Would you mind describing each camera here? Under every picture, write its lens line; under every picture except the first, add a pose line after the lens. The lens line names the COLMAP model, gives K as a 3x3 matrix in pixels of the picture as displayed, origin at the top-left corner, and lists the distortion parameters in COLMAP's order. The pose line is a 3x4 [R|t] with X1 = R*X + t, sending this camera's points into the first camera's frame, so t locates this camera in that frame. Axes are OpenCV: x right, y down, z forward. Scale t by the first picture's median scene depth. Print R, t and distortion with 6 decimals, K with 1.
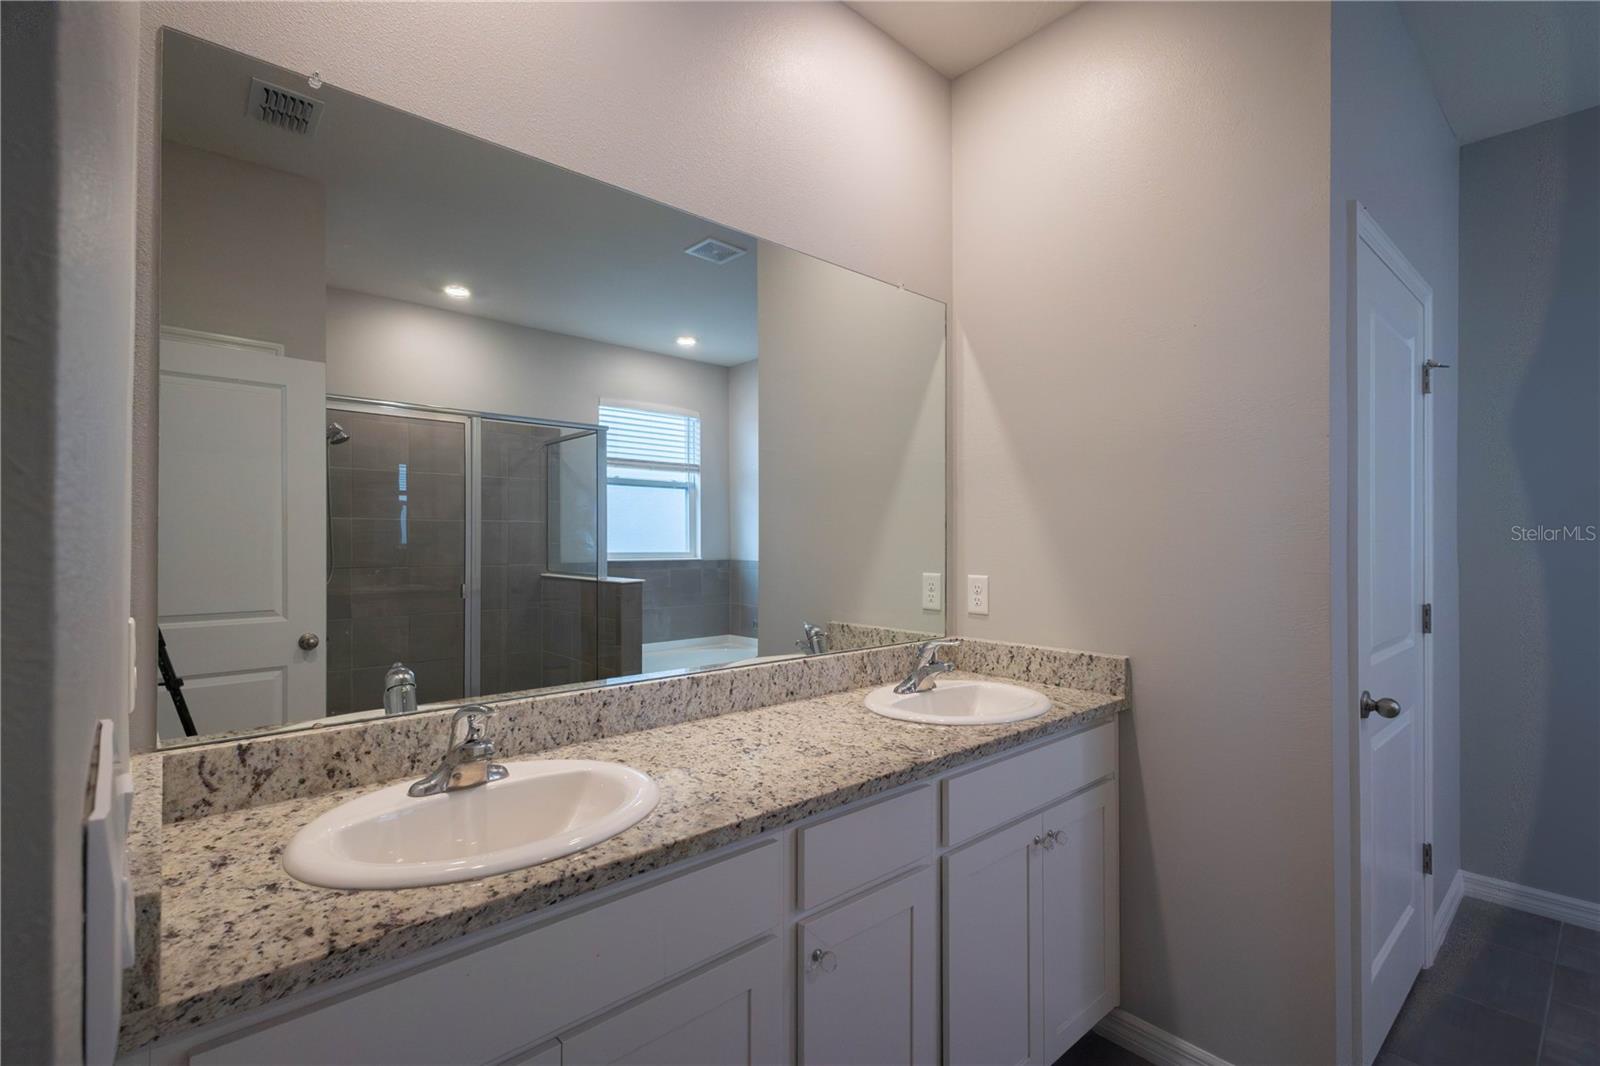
lens RADIAL K [[744.6, 0, 798.1], [0, 744.6, 533.8], [0, 0, 1]] dist [0.014380, -0.004539]
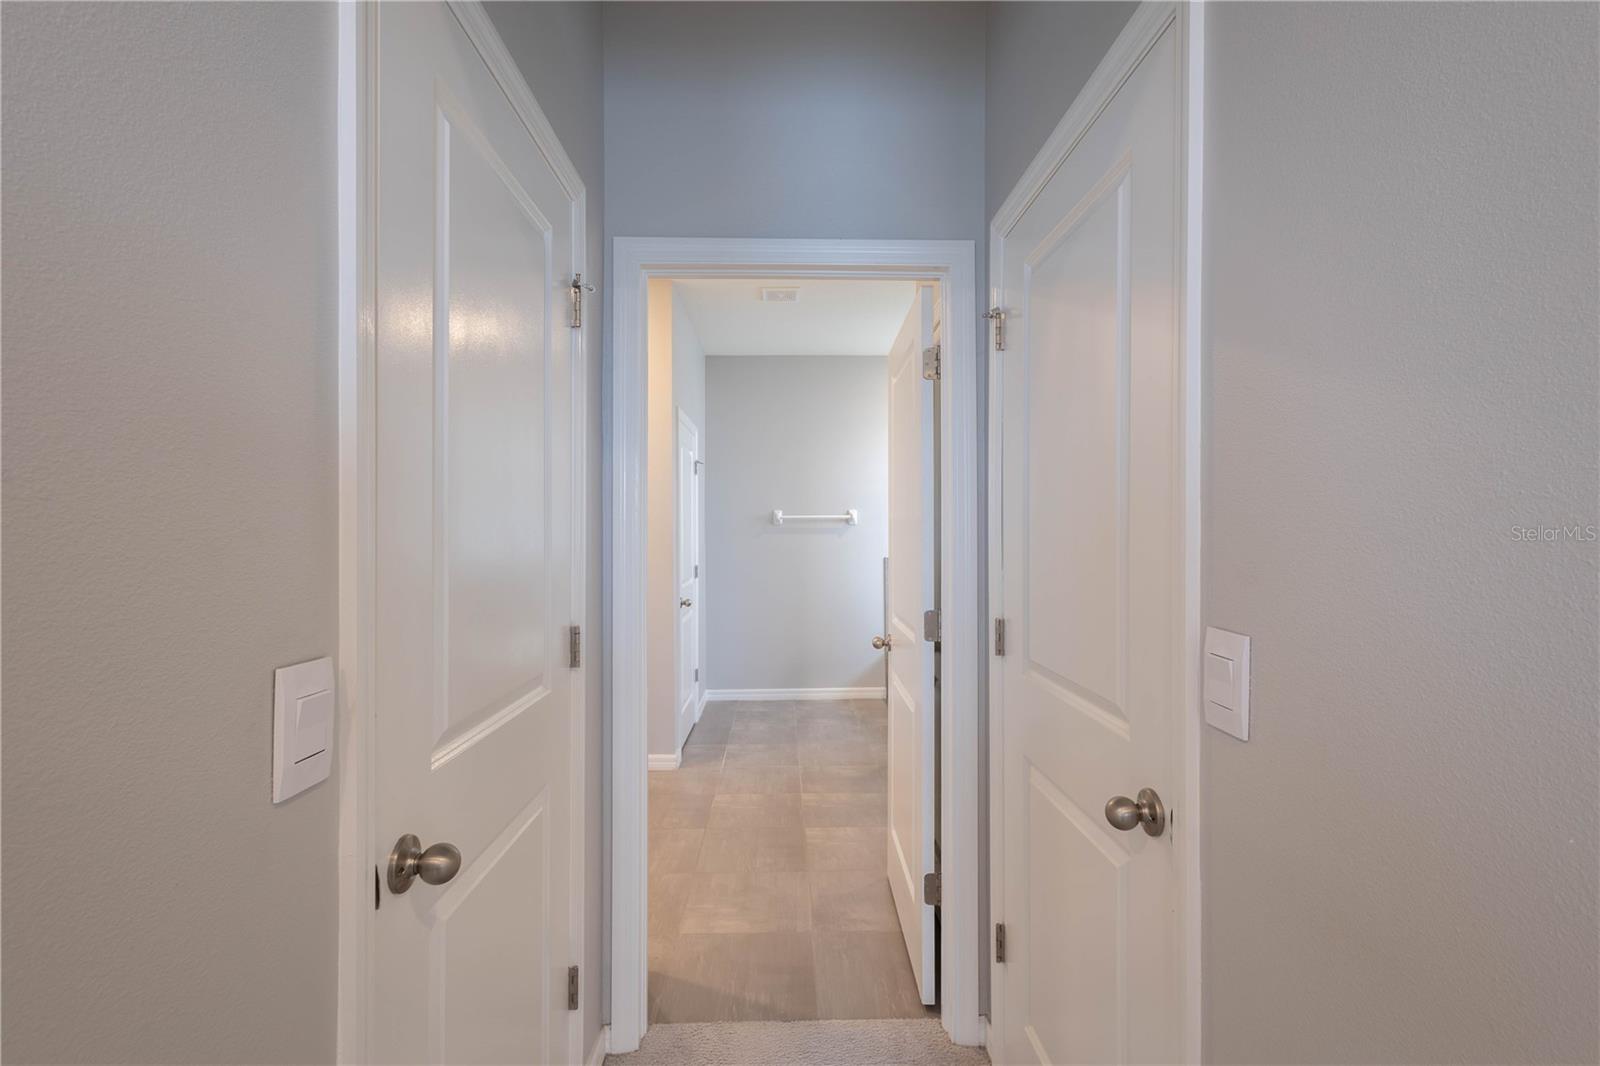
lens RADIAL K [[744.6, 0, 800.0], [0, 744.6, 533.2], [0, 0, 1]] dist [0.014380, -0.004539]
pose [[0.650718, -0.004479, 0.759307, -0.699231], [0.001789, 0.999989, 0.004365, -0.013997], [-0.759318, -0.001482, 0.650718, -0.737304]]
